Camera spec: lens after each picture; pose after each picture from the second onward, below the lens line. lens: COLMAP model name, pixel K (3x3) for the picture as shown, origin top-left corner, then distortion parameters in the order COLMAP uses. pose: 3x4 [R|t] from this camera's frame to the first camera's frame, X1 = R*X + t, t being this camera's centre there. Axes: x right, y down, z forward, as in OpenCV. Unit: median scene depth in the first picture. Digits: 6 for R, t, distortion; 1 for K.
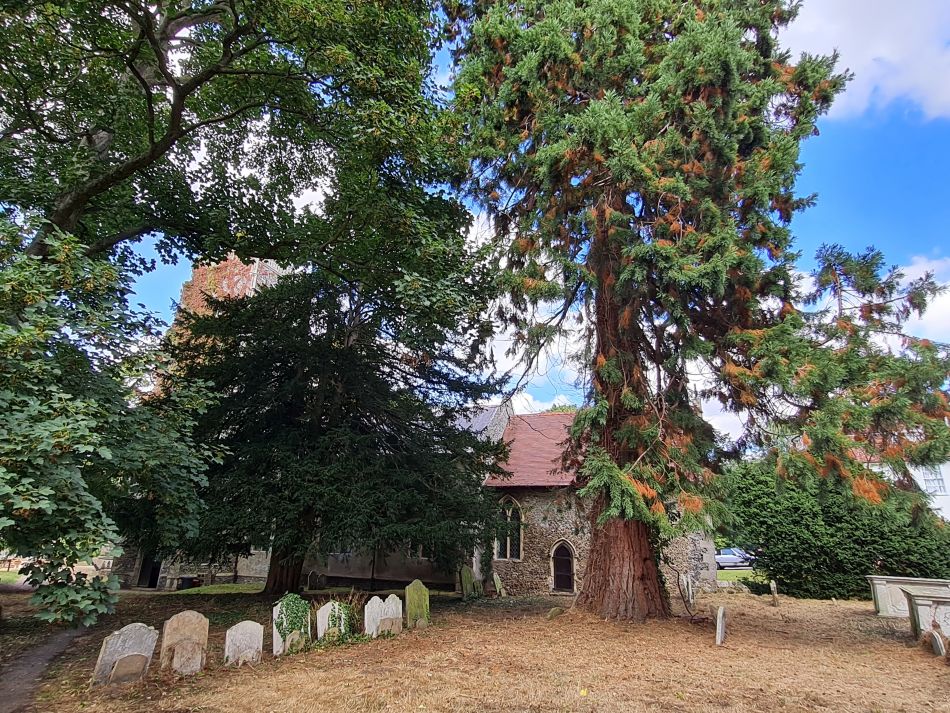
lens RADIAL K [[430.7, 0, 468.5], [0, 430.7, 359.0], [0, 0, 1]] dist [-0.001250, -0.001416]
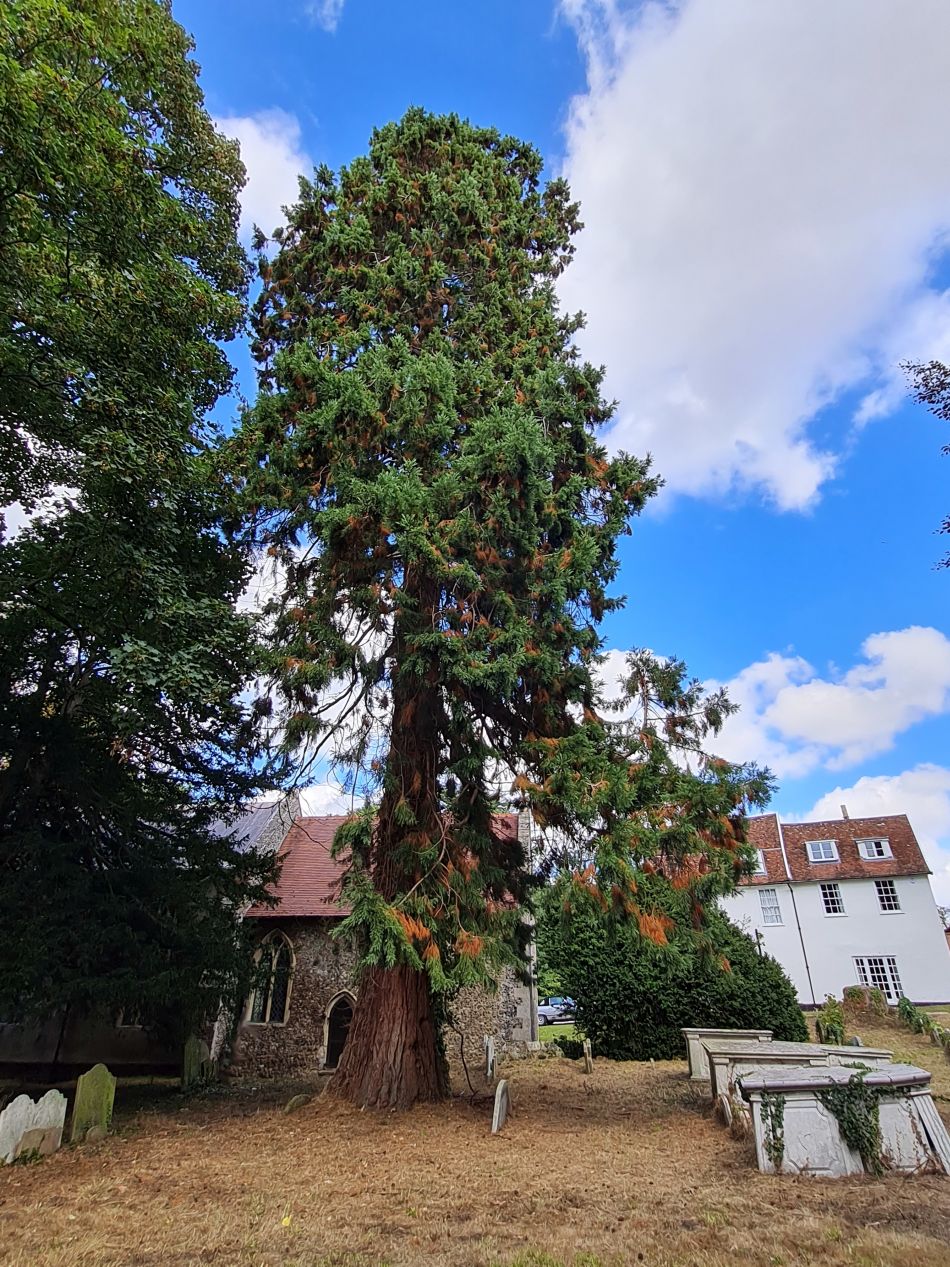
lens RADIAL K [[574.4, 0, 480.0], [0, 574.4, 634.0], [0, 0, 1]] dist [-0.001250, -0.001416]
pose [[0.971486, 0.100418, 0.214781, 0.228912], [-0.069325, 0.986599, -0.147705, -0.088324], [-0.226735, 0.128604, 0.965429, -0.136914]]
